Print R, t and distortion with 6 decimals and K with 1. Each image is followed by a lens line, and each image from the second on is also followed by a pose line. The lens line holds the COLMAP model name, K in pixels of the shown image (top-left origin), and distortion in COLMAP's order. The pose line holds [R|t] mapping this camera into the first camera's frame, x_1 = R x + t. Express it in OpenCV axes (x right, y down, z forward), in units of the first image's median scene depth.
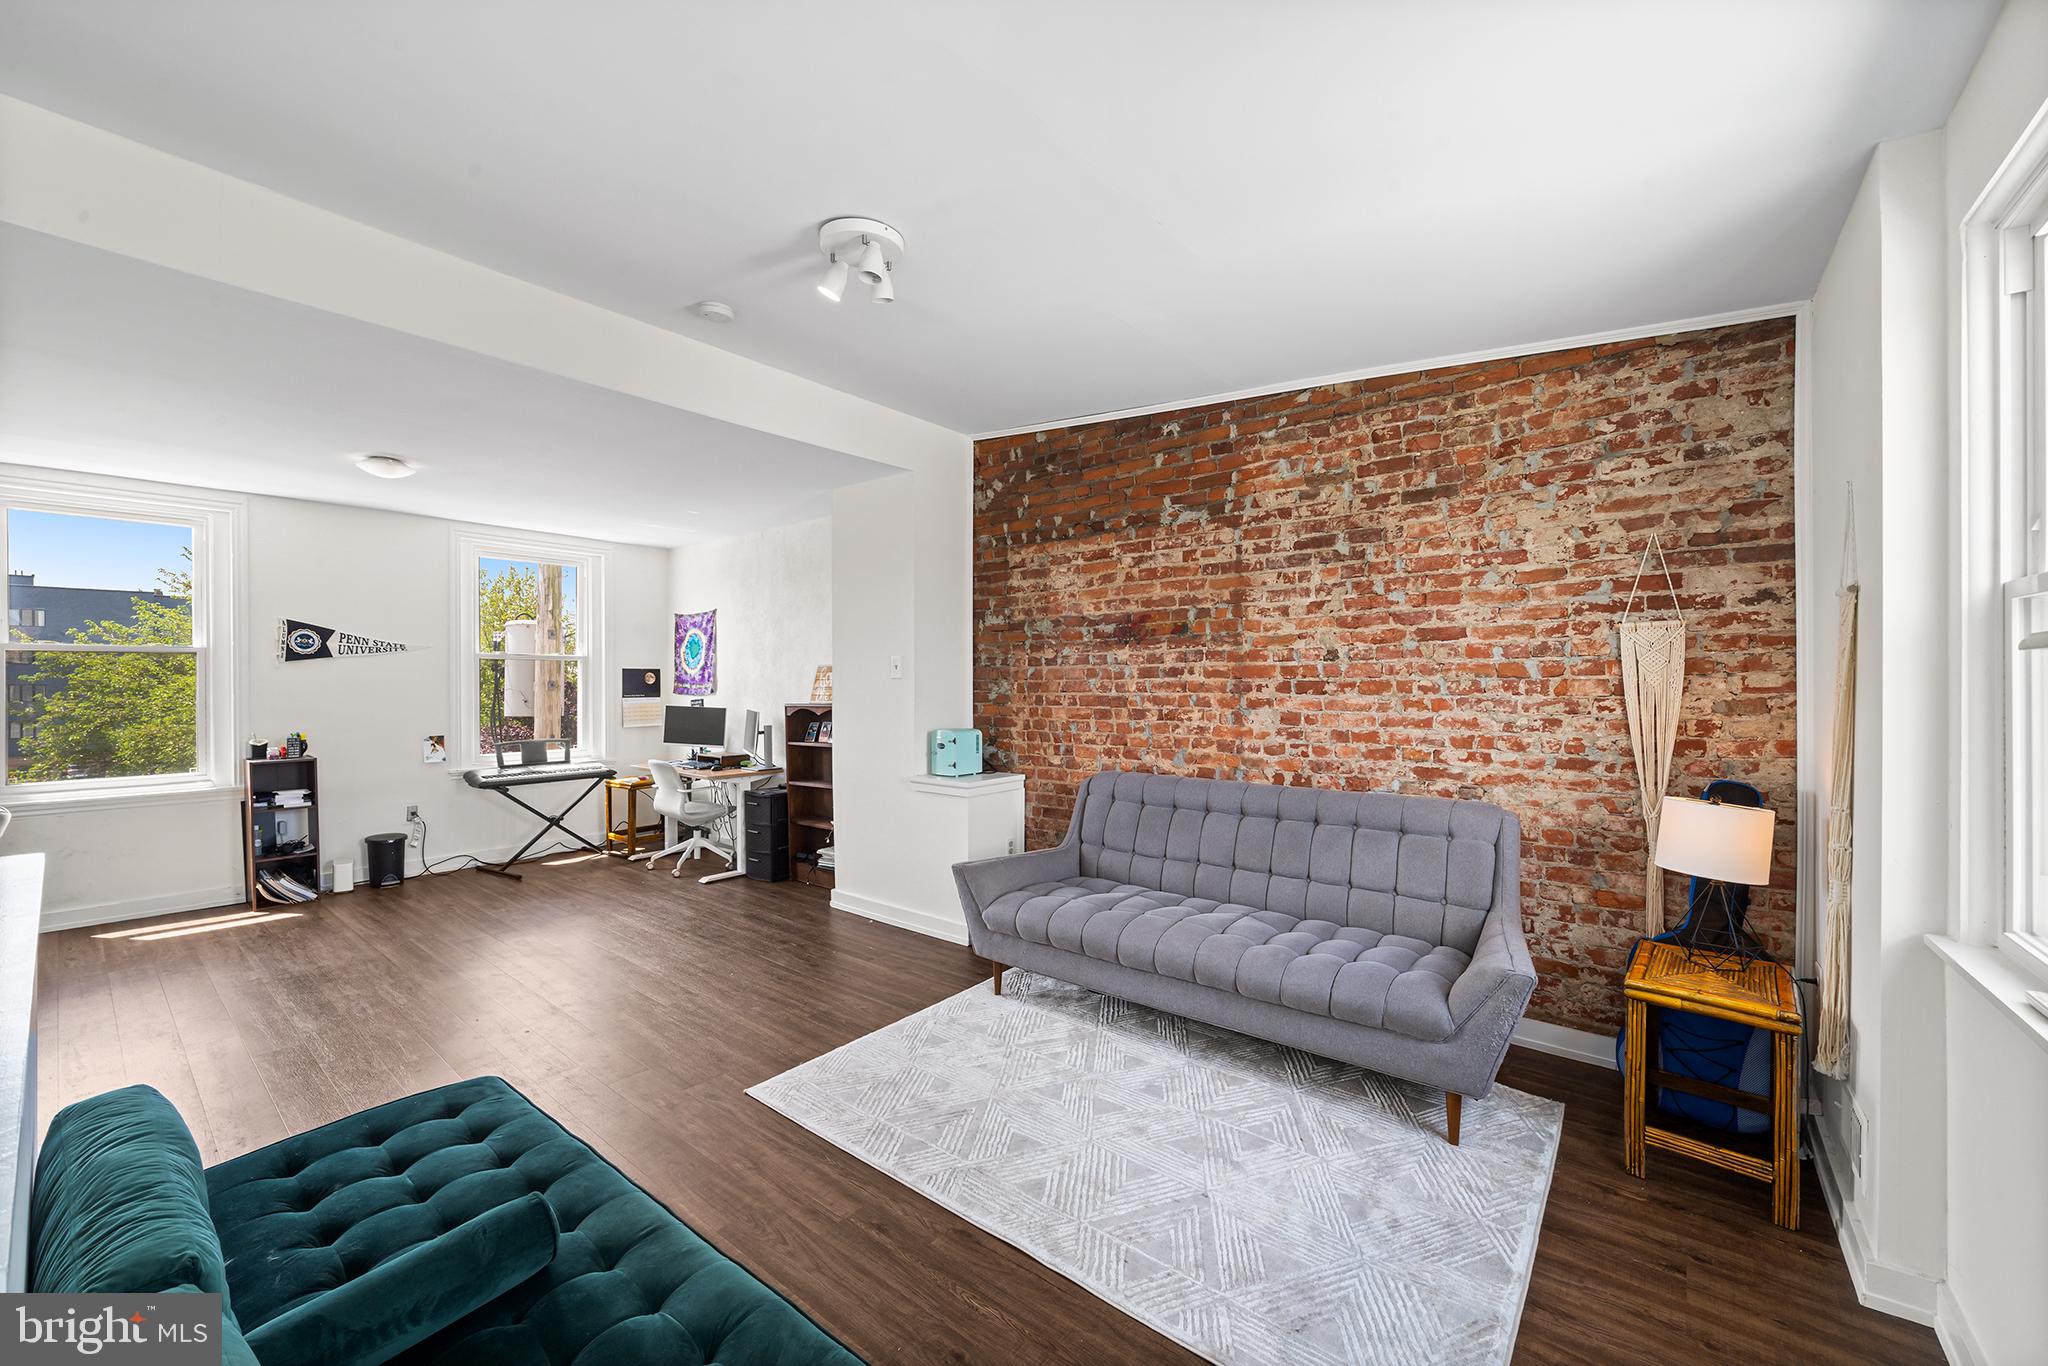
lens RADIAL K [[804.2, 0, 1025.8], [0, 804.2, 681.4], [0, 0, 1]] dist [-0.002137, -0.002034]
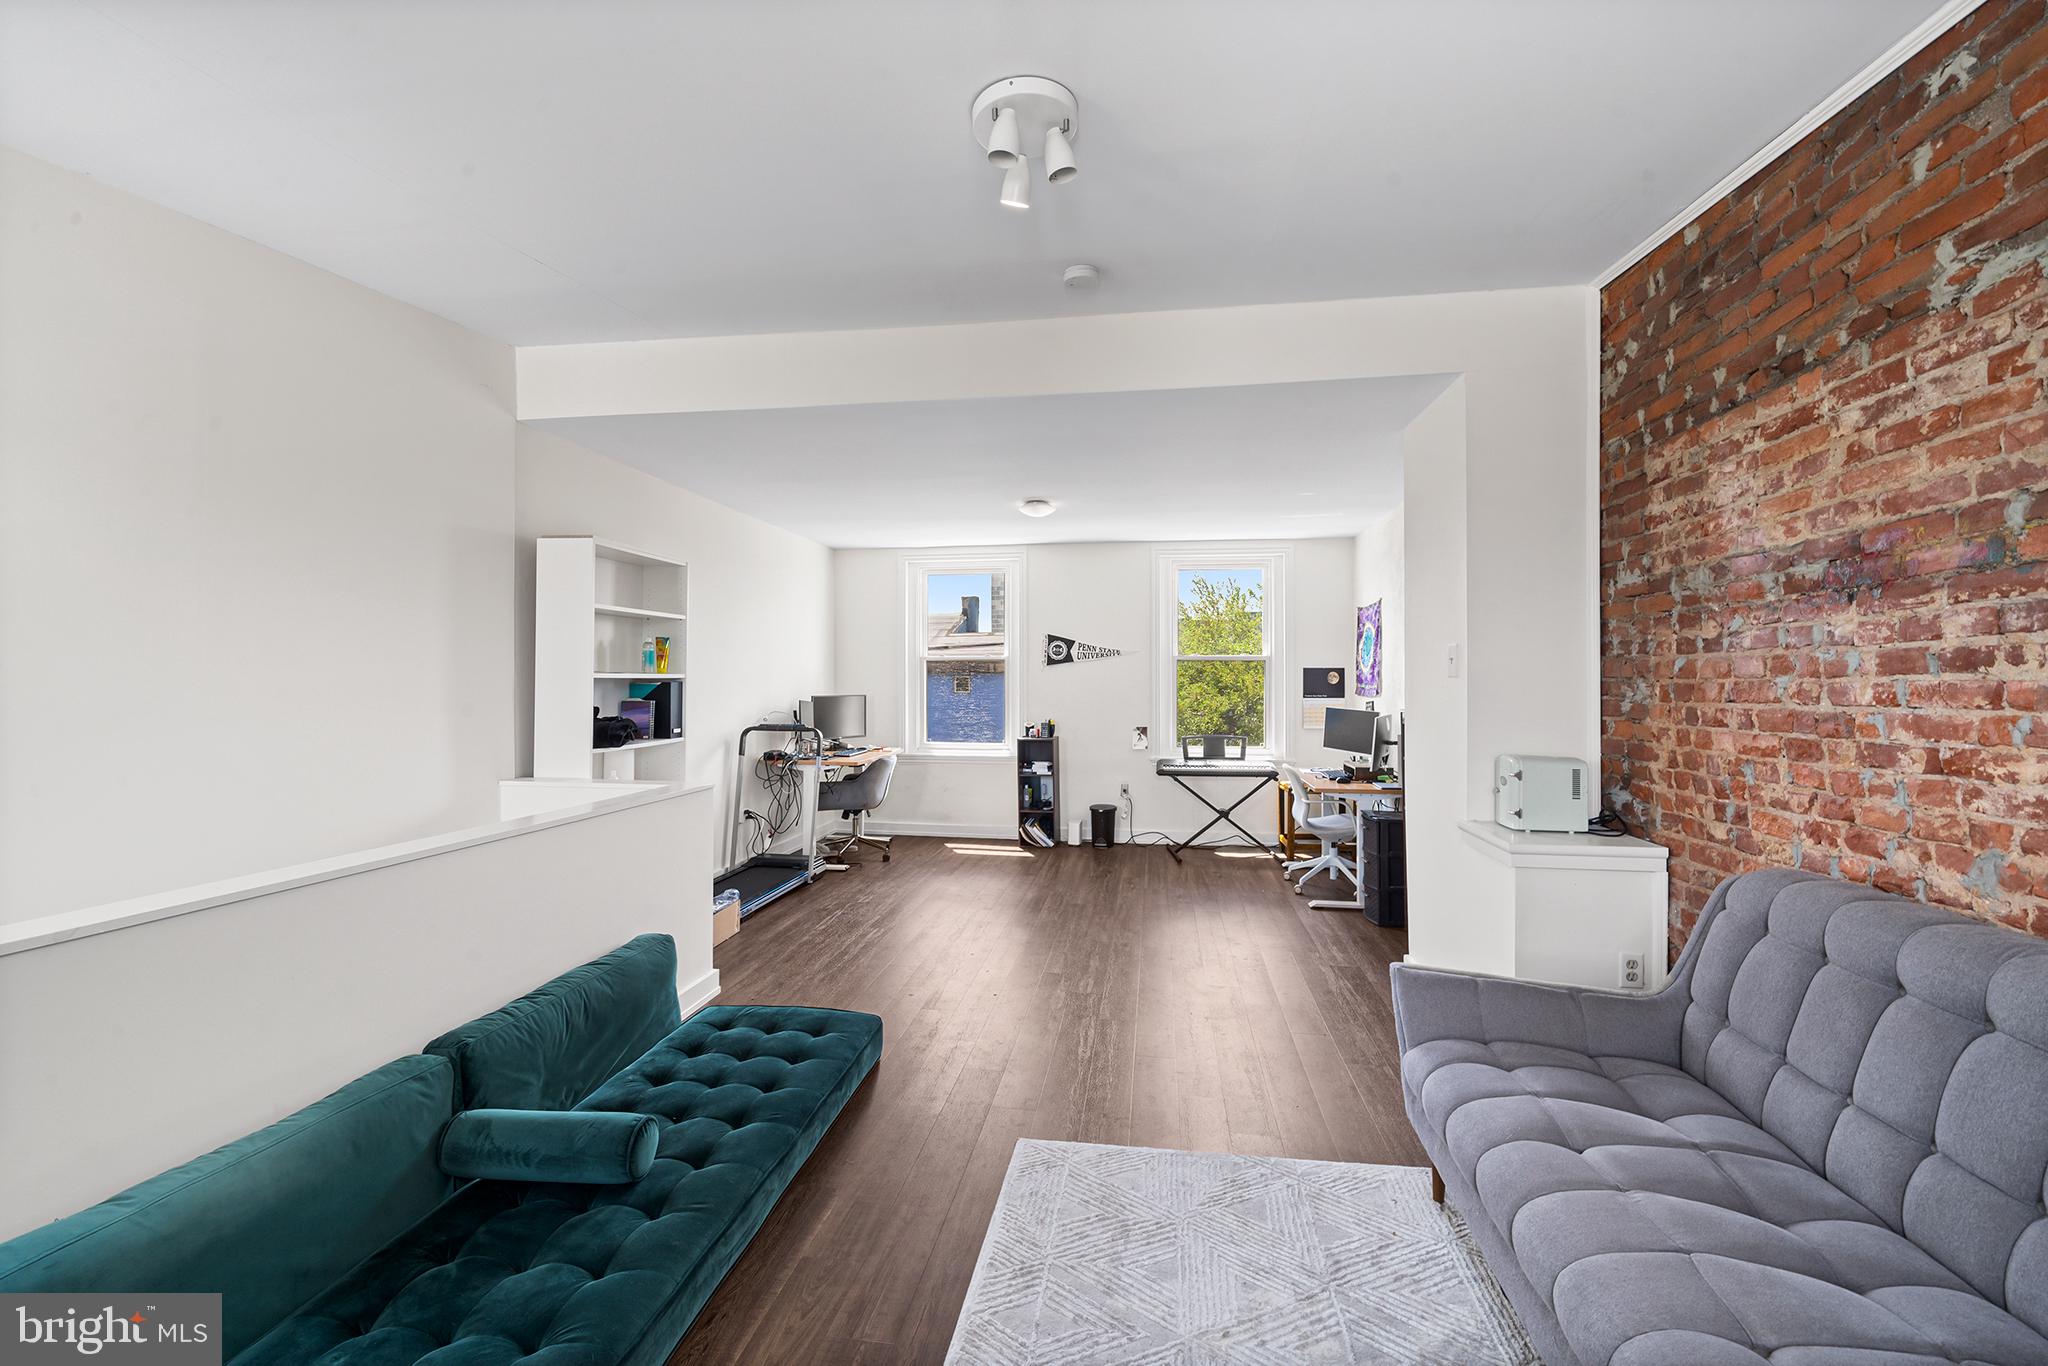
lens RADIAL K [[804.2, 0, 1025.8], [0, 804.2, 681.4], [0, 0, 1]] dist [-0.002137, -0.002034]
pose [[0.508944, 0.002317, -0.860797, 0.255267], [-0.002829, 0.999995, 0.001018, 0.000422], [0.860795, 0.001917, 0.508948, 0.334406]]
